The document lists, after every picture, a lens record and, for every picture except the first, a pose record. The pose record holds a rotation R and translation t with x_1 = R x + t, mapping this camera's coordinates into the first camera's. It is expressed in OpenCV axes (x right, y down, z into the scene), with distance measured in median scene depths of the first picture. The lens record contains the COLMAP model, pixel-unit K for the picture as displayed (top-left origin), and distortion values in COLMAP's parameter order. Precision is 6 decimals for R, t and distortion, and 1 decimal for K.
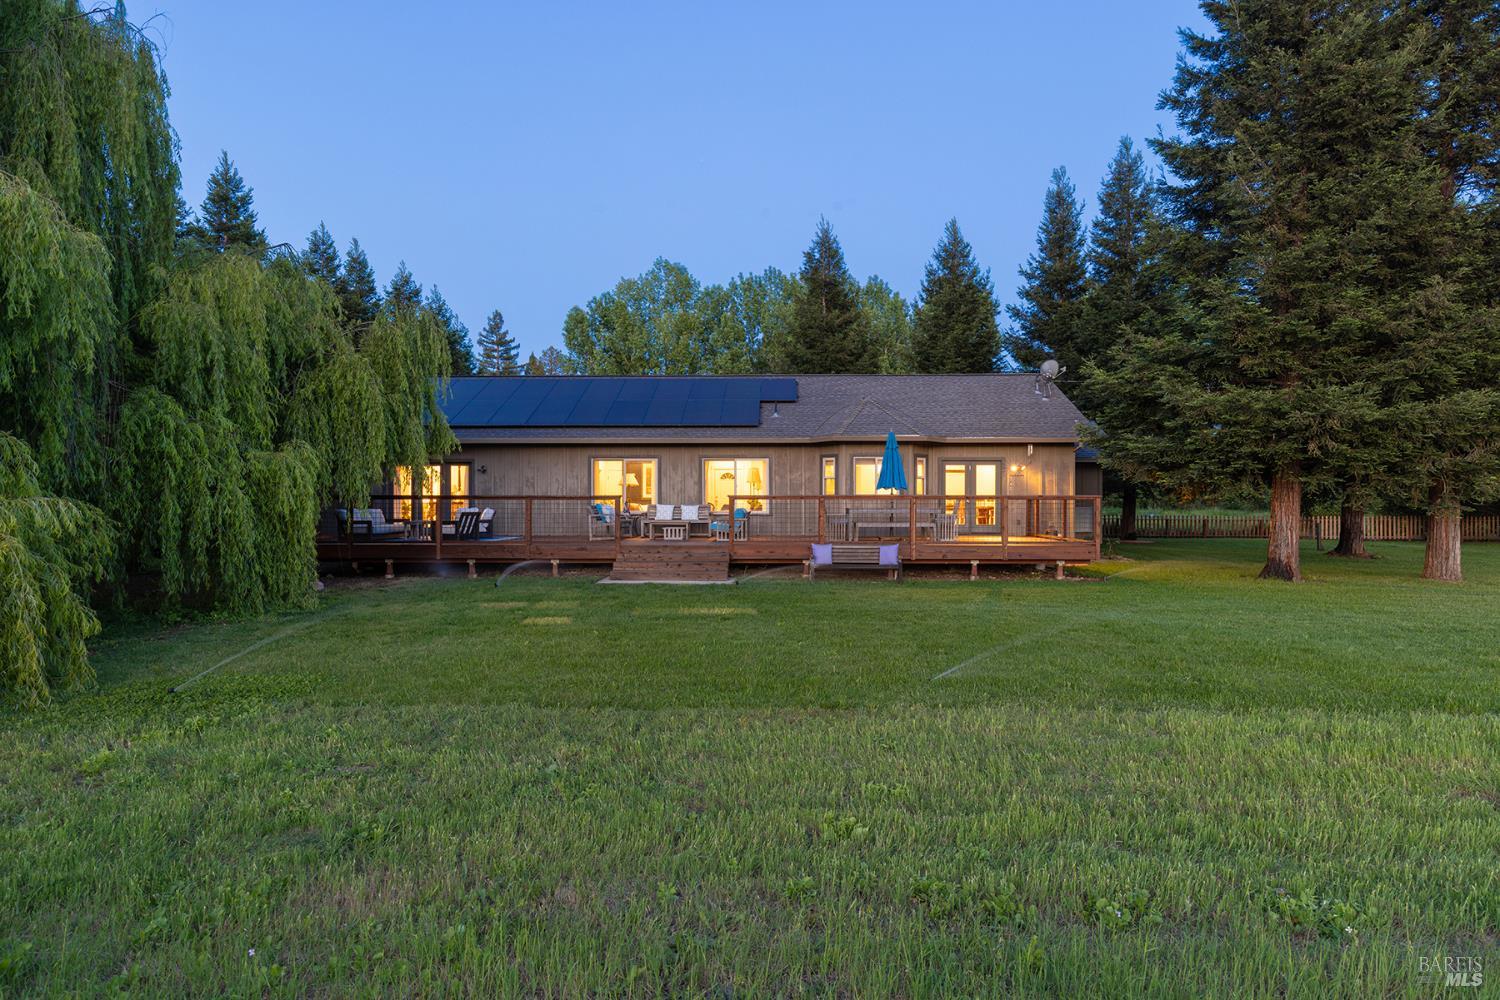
lens RADIAL K [[802.4, 0, 749.3], [0, 802.4, 500.1], [0, 0, 1]] dist [0.002314, 0.000276]
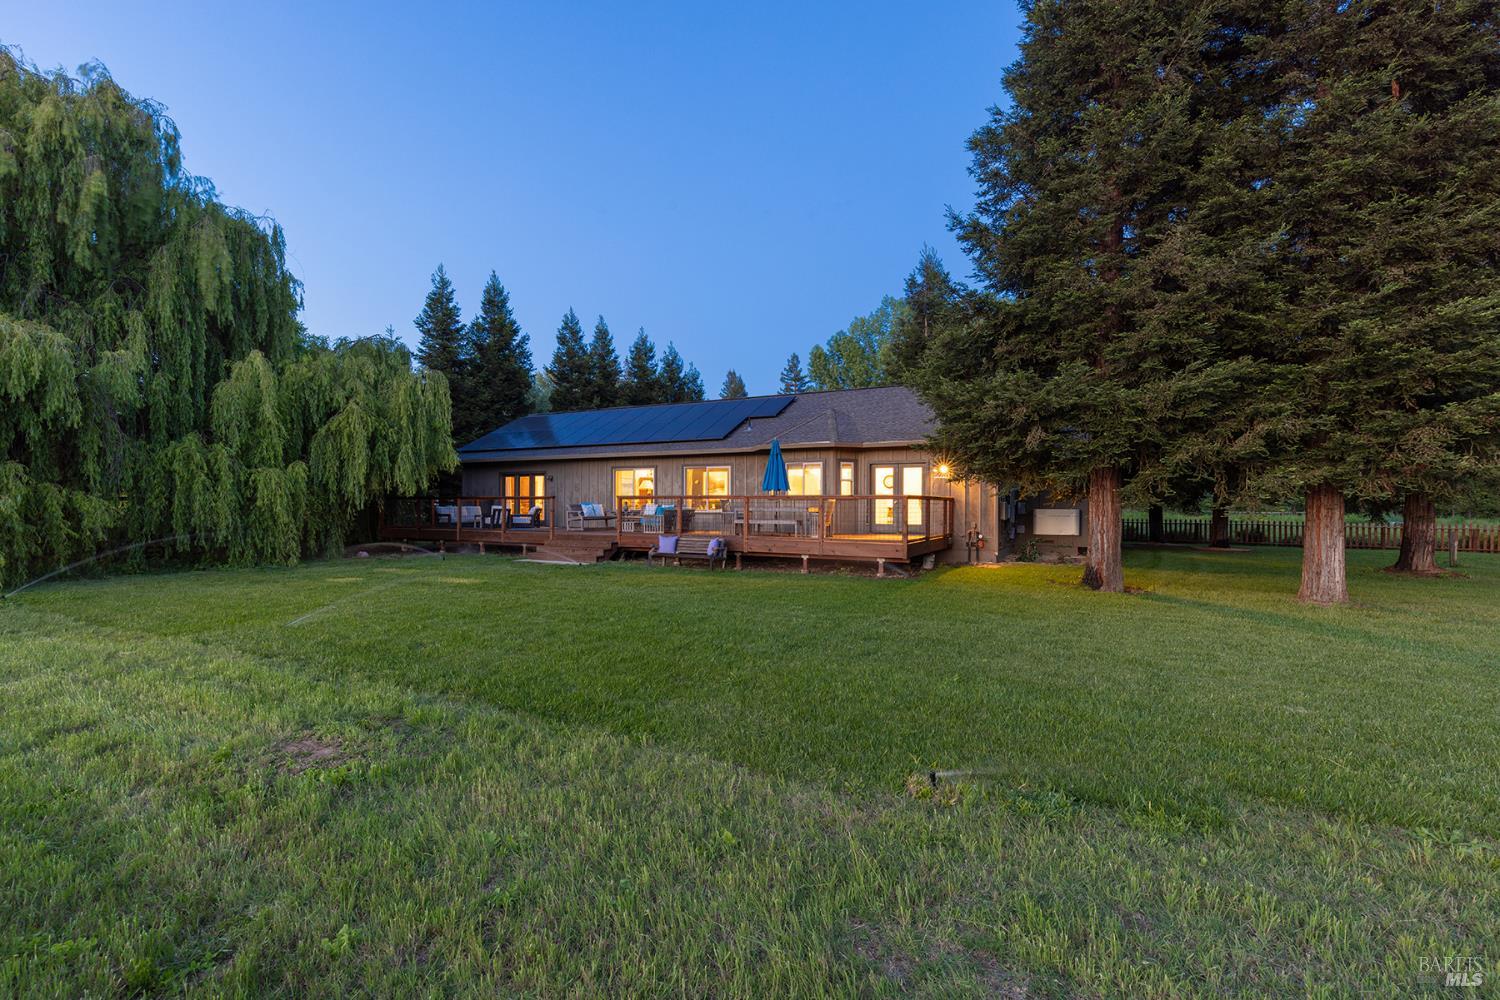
lens RADIAL K [[676.9, 0, 749.2], [0, 676.9, 498.9], [0, 0, 1]] dist [0.000420, -0.000405]
pose [[0.892609, -0.000705, -0.450830, 0.498414], [-0.003875, 0.999950, -0.009236, 0.006386], [0.450814, 0.009991, 0.892562, 0.122636]]
